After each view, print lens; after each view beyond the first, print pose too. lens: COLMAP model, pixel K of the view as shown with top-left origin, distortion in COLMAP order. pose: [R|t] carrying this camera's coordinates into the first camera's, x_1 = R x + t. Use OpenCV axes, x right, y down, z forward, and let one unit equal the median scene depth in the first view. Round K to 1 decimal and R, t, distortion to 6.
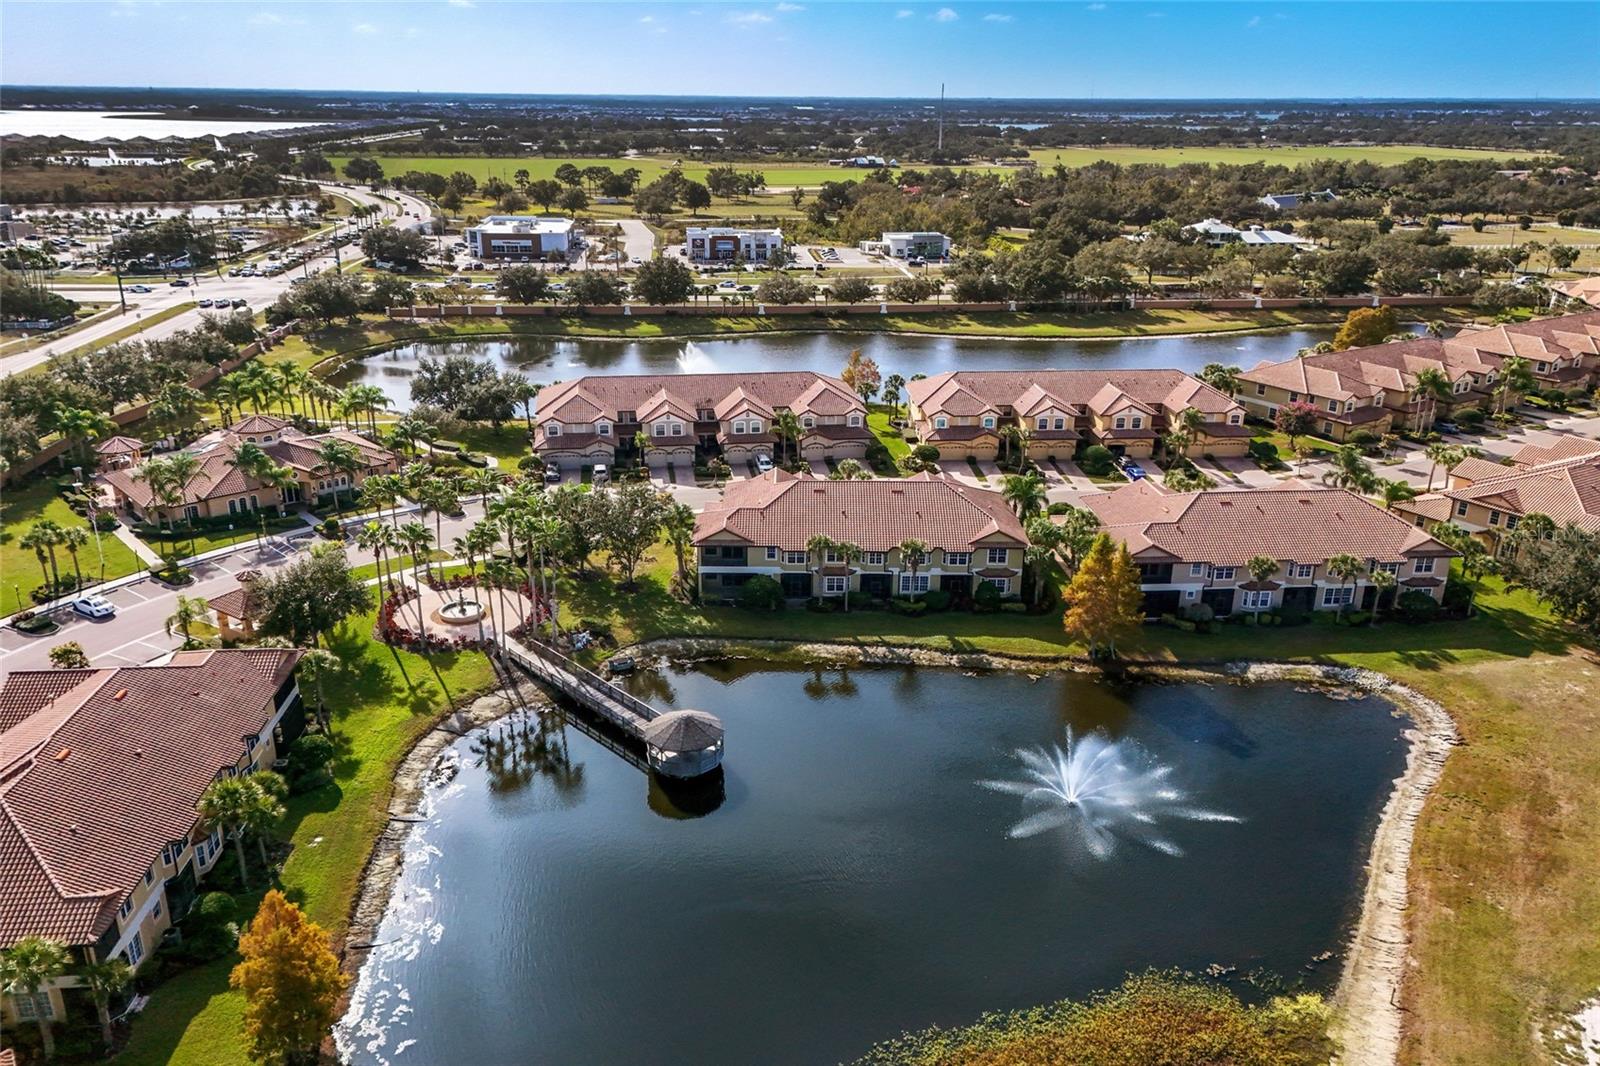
lens RADIAL K [[1168.8, 0, 800.0], [0, 1168.8, 533.0], [0, 0, 1]] dist [0.080764, -0.074189]
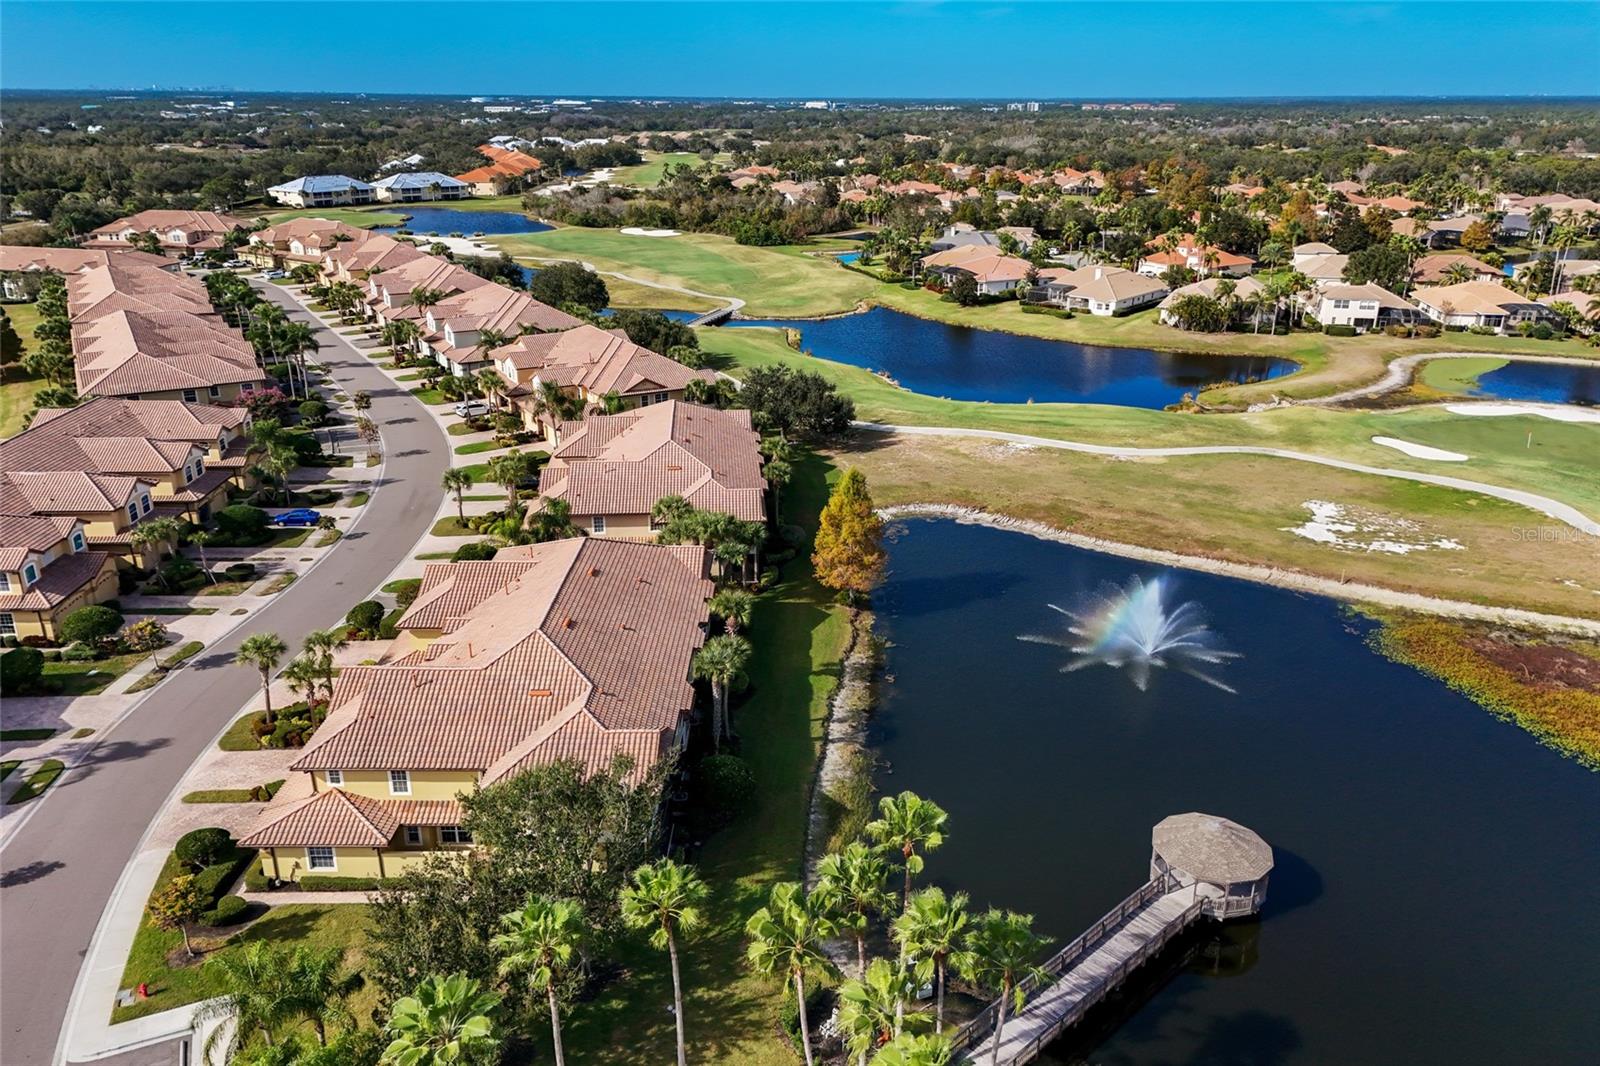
lens RADIAL K [[1168.8, 0, 800.0], [0, 1168.8, 533.0], [0, 0, 1]] dist [0.080764, -0.074189]
pose [[0.012308, -0.355950, 0.934424, -0.236069], [0.346138, 0.878235, 0.329987, -0.105564], [-0.938103, 0.319378, 0.134017, 0.370264]]
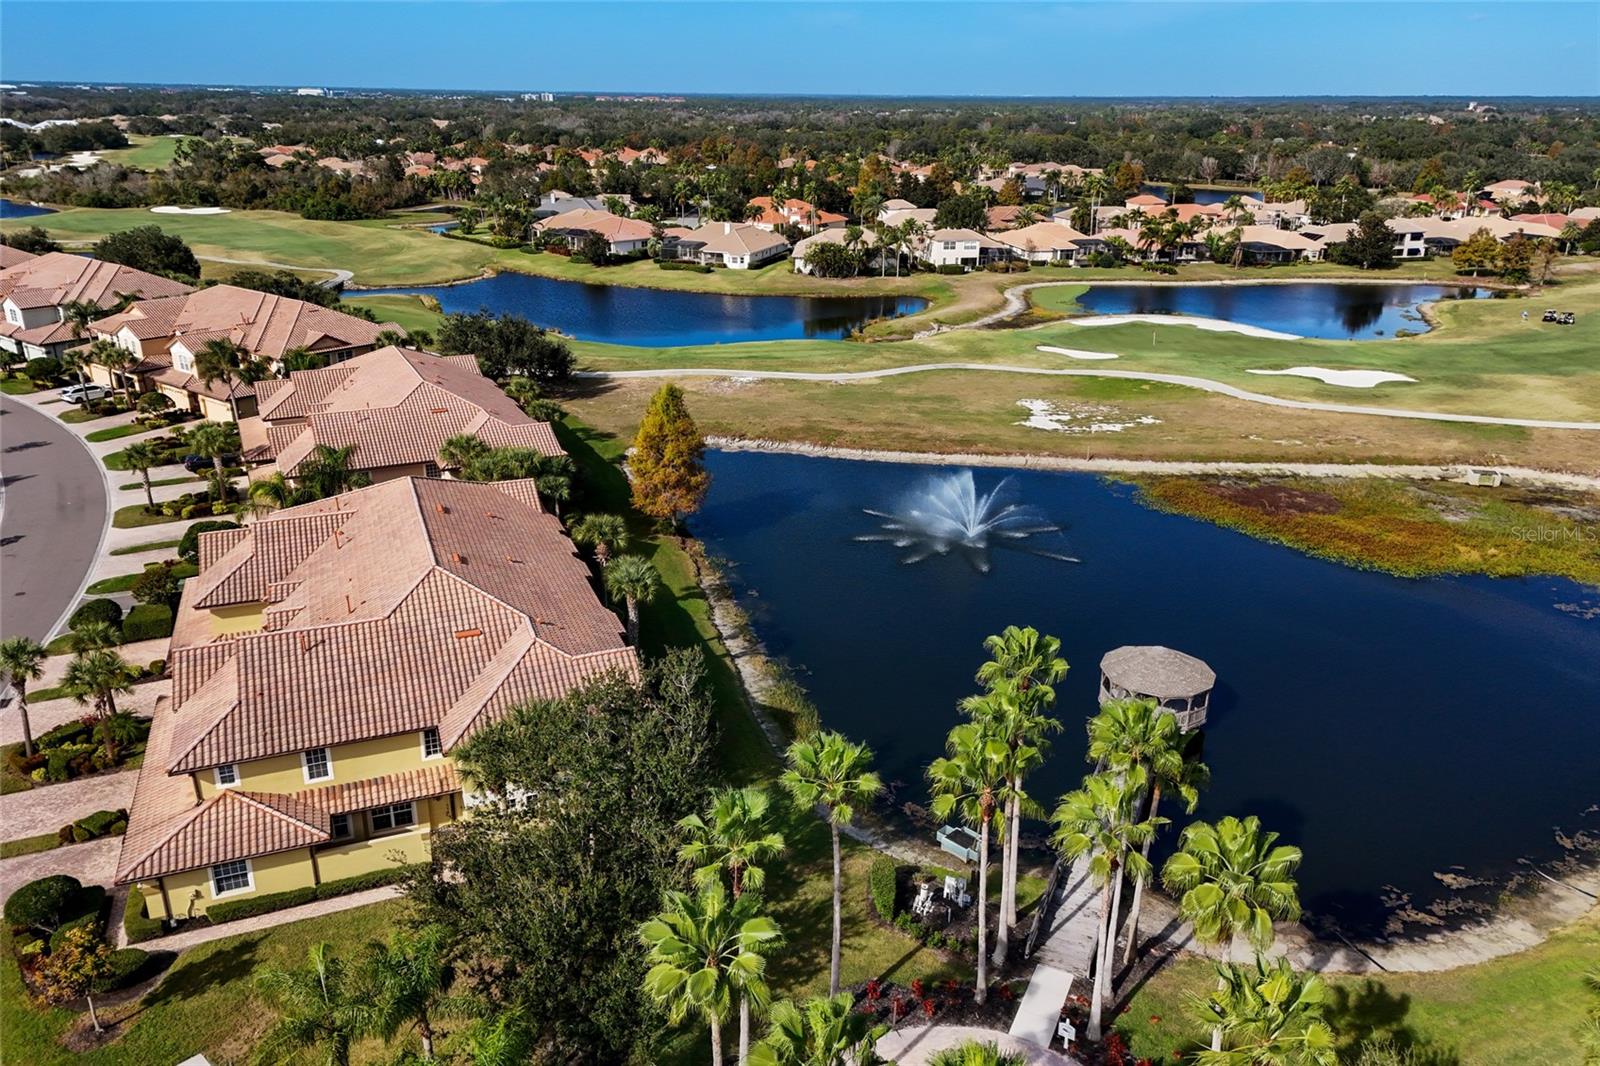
lens RADIAL K [[1168.8, 0, 800.0], [0, 1168.8, 533.0], [0, 0, 1]] dist [0.080764, -0.074189]
pose [[-0.366553, -0.336186, 0.867535, -0.213216], [0.314855, 0.832599, 0.455681, -0.104477], [-0.875503, 0.440179, -0.199342, 0.450056]]
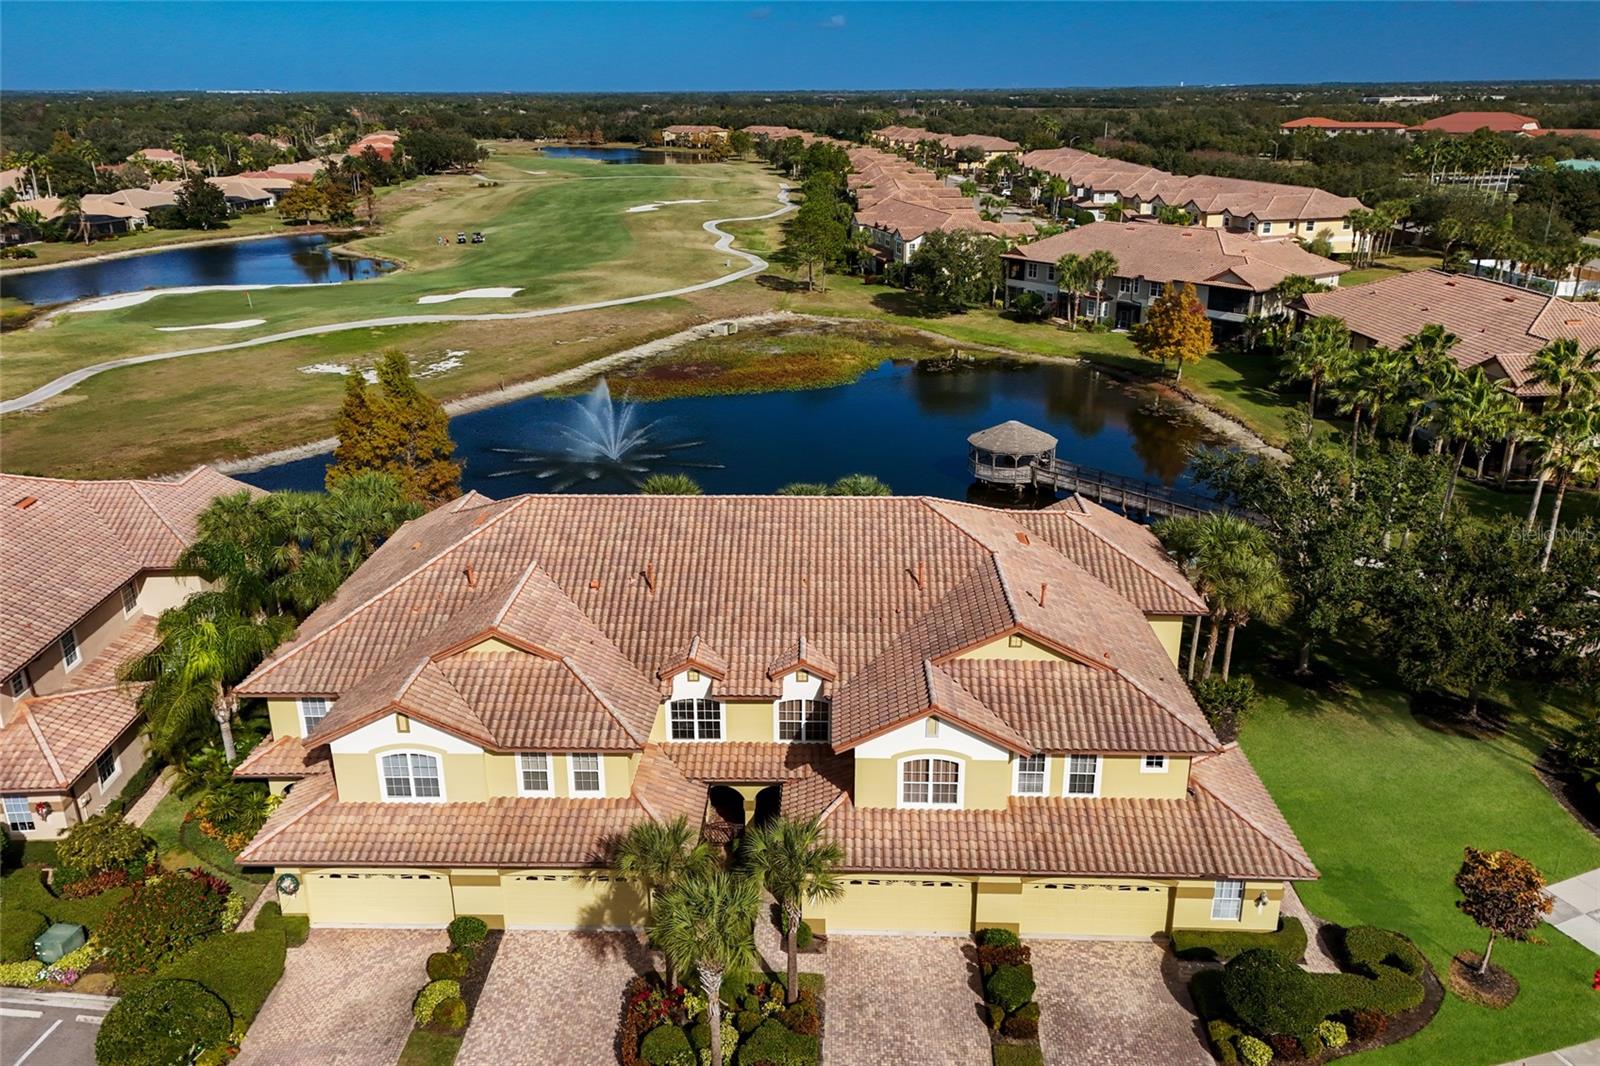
lens RADIAL K [[1202.7, 0, 800.0], [0, 1202.7, 533.0], [0, 0, 1]] dist [0.082577, -0.083325]
pose [[-0.999342, -0.014211, 0.033370, 0.017156], [0.010947, 0.758959, 0.651046, -0.131756], [-0.034578, 0.650983, -0.758304, 0.608896]]
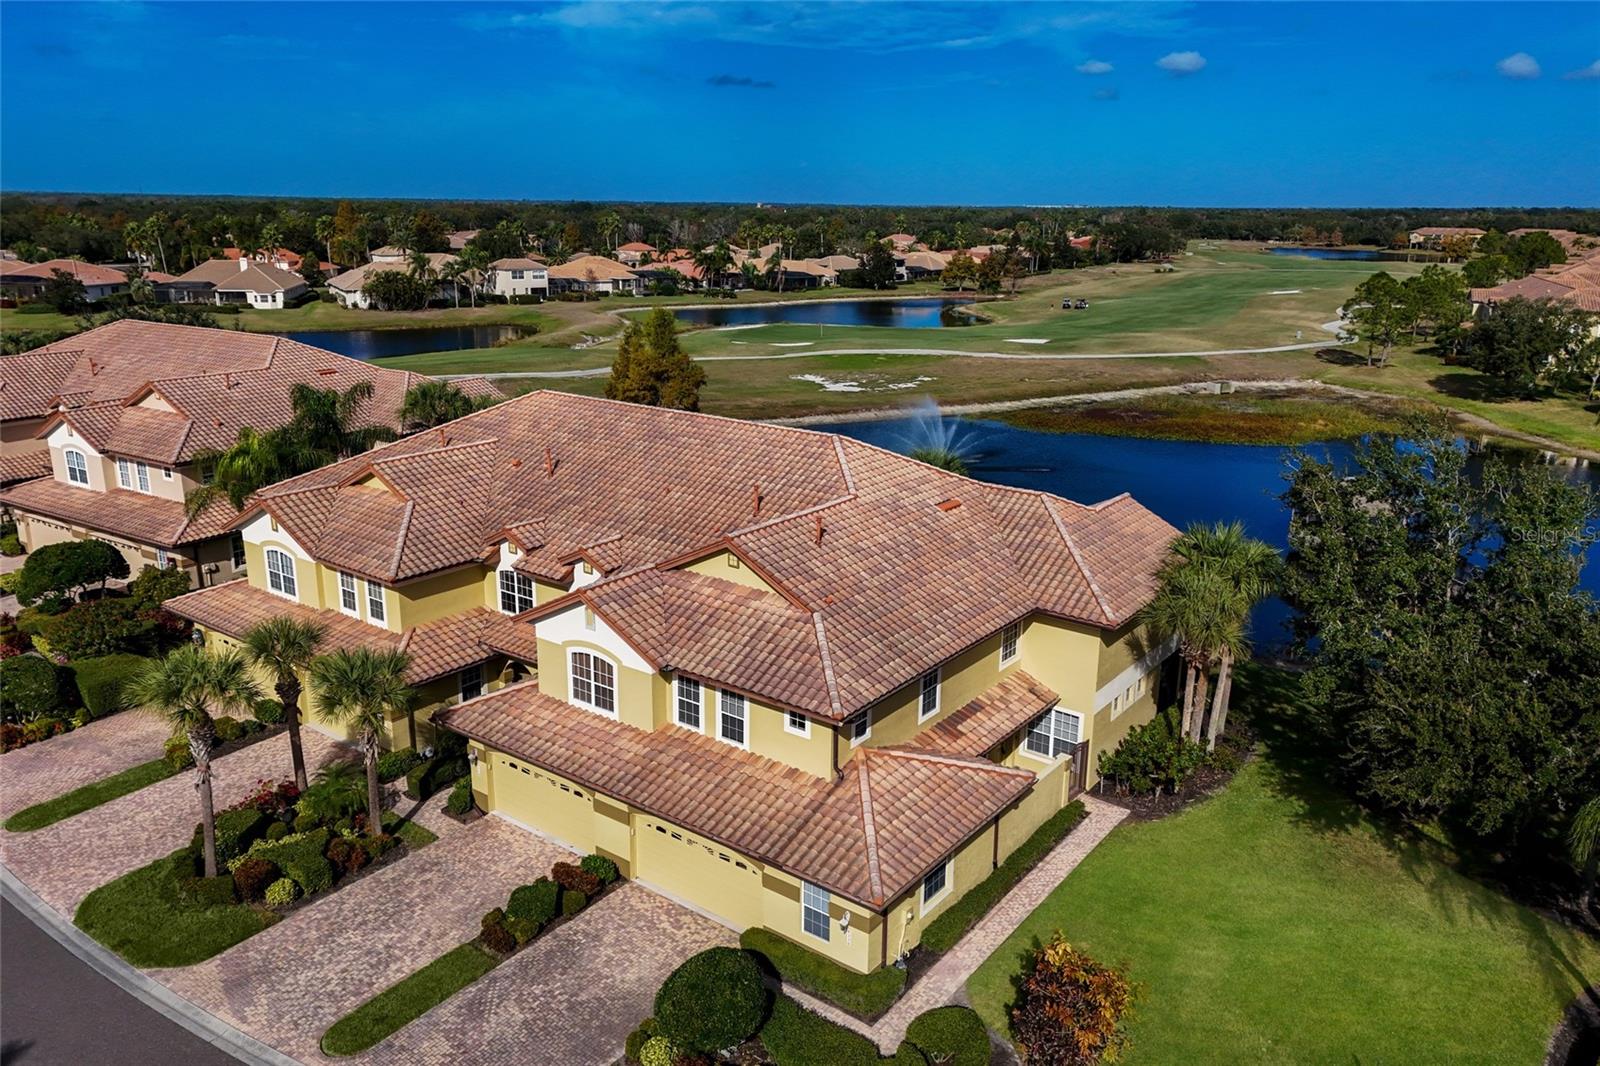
lens RADIAL K [[1168.8, 0, 800.0], [0, 1168.8, 533.0], [0, 0, 1]] dist [0.080764, -0.074189]
pose [[-0.794407, -0.179160, 0.580361, -0.084900], [0.197194, 0.827672, 0.525427, -0.091697], [-0.574484, 0.531846, -0.622179, 0.576700]]
